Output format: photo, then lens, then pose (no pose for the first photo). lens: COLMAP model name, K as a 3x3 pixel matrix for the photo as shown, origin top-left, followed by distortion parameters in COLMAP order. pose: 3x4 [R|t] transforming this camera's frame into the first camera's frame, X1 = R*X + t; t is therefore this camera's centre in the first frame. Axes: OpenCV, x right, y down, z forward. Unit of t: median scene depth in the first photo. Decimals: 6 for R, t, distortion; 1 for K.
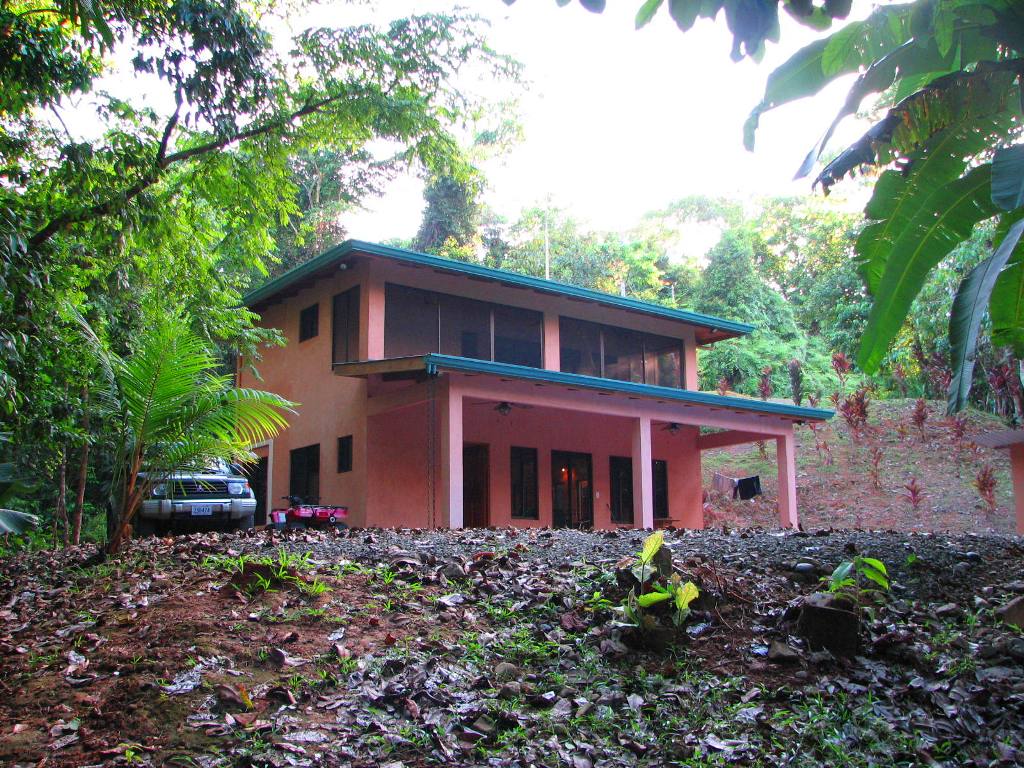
lens RADIAL K [[1090.2, 0, 511.7], [0, 1090.2, 383.0], [0, 0, 1]] dist [-0.004750, 0.000000]
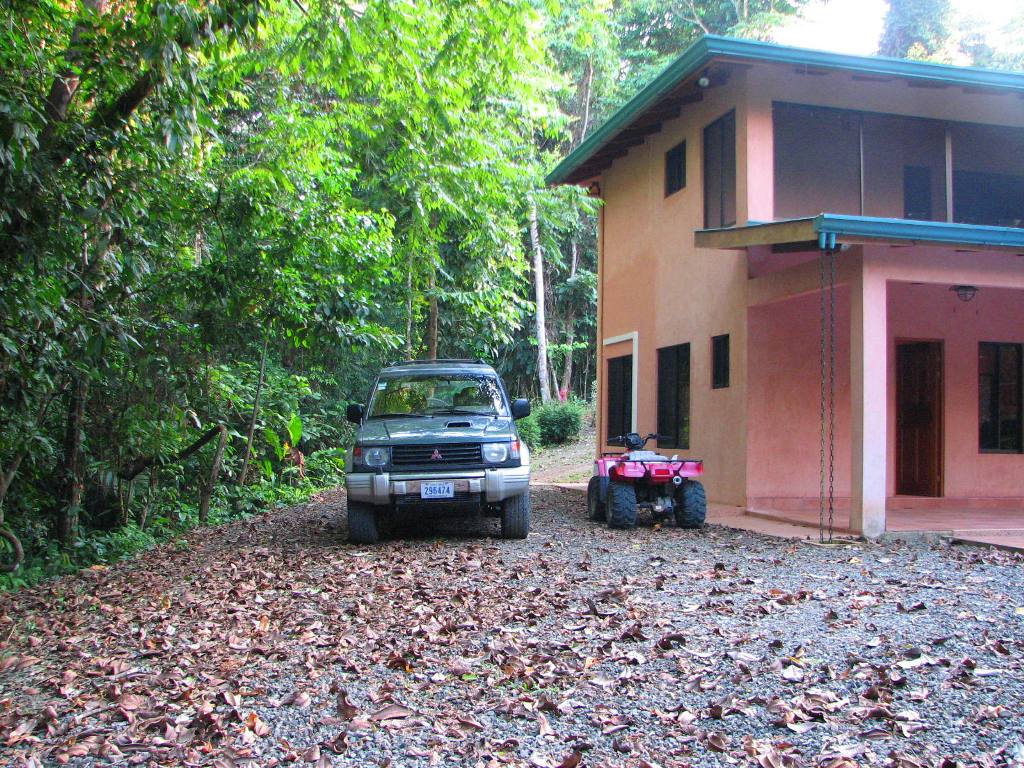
lens RADIAL K [[1206.9, 0, 515.3], [0, 1206.9, 387.2], [0, 0, 1]] dist [-0.005954, 0.000000]
pose [[0.927850, 0.002548, -0.372945, 0.011360], [0.045096, 0.991873, 0.118972, -0.015429], [0.370217, -0.127206, 0.920194, 0.254268]]
